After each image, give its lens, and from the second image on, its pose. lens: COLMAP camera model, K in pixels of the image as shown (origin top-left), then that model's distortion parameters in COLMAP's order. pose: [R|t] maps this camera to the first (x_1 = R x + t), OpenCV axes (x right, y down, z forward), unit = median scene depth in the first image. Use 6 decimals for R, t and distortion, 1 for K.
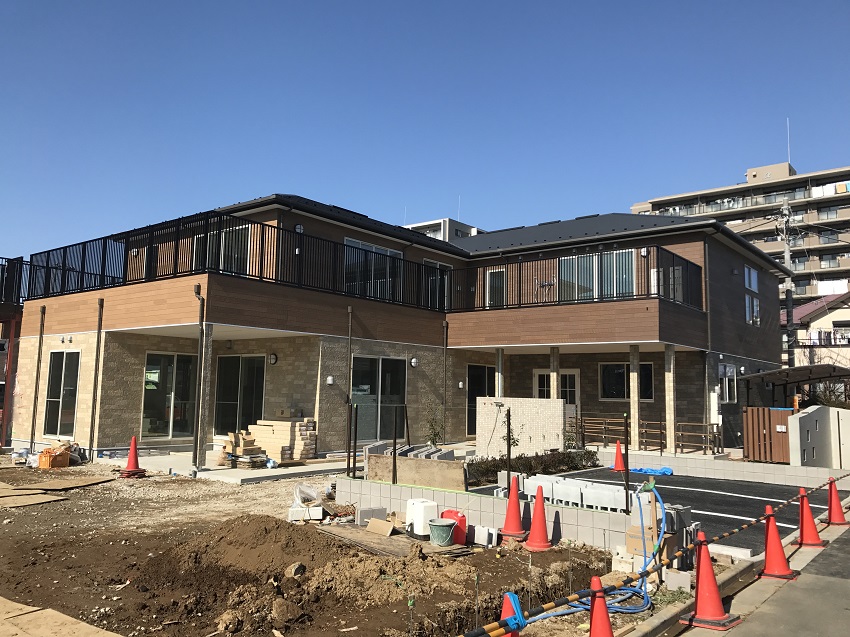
lens RADIAL K [[690.6, 0, 426.1], [0, 690.6, 317.8], [0, 0, 1]] dist [0.039152, -0.006205]
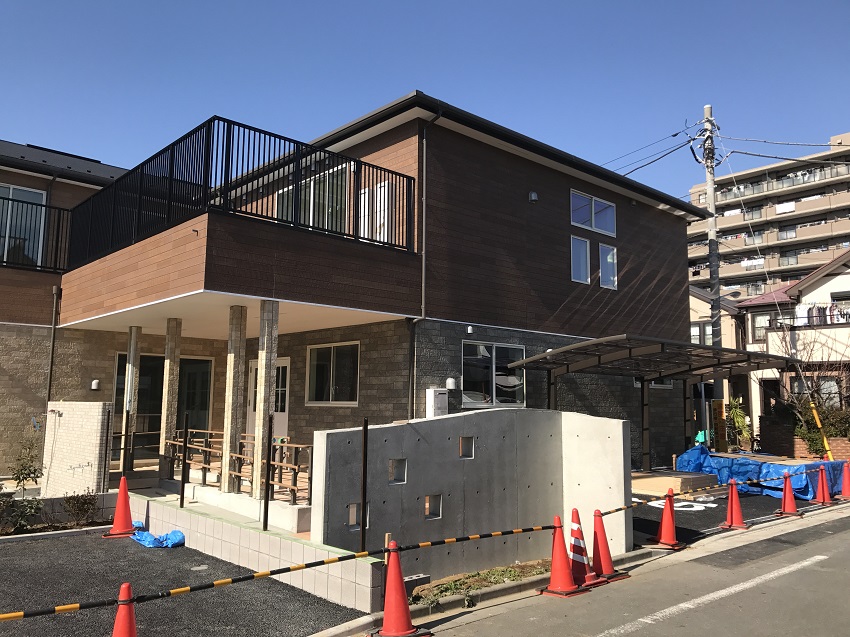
lens RADIAL K [[690.6, 0, 423.6], [0, 690.6, 319.9], [0, 0, 1]] dist [0.039152, -0.006205]
pose [[0.987994, -0.027724, -0.151983, 0.290845], [0.025677, 0.999552, -0.015409, 0.034175], [0.152342, 0.011322, 0.988263, 0.248464]]
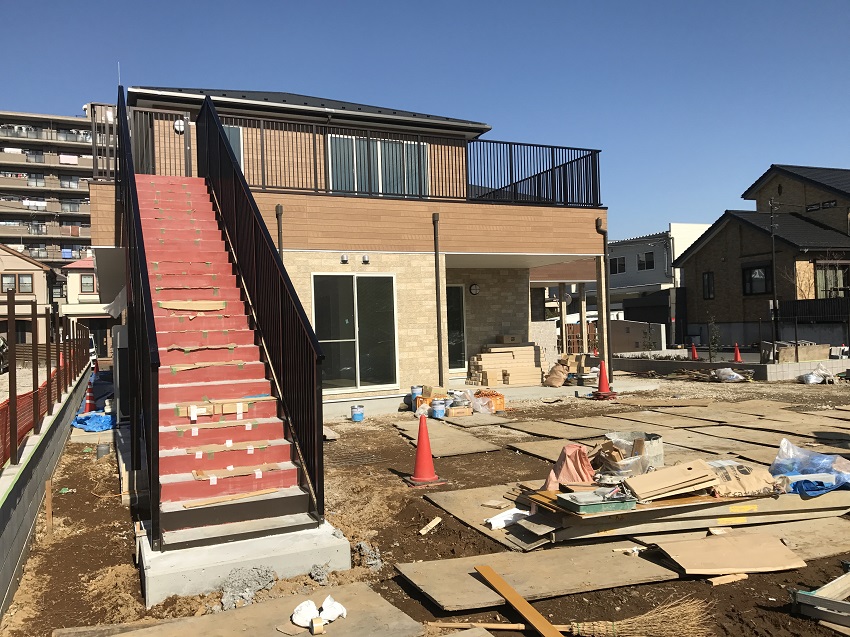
lens RADIAL K [[690.6, 0, 424.1], [0, 690.6, 320.1], [0, 0, 1]] dist [0.039152, -0.006205]
pose [[0.456116, -0.026487, 0.889526, -0.646165], [-0.054845, 0.996820, 0.057805, 0.027976], [-0.888229, -0.075152, 0.453213, 0.338165]]
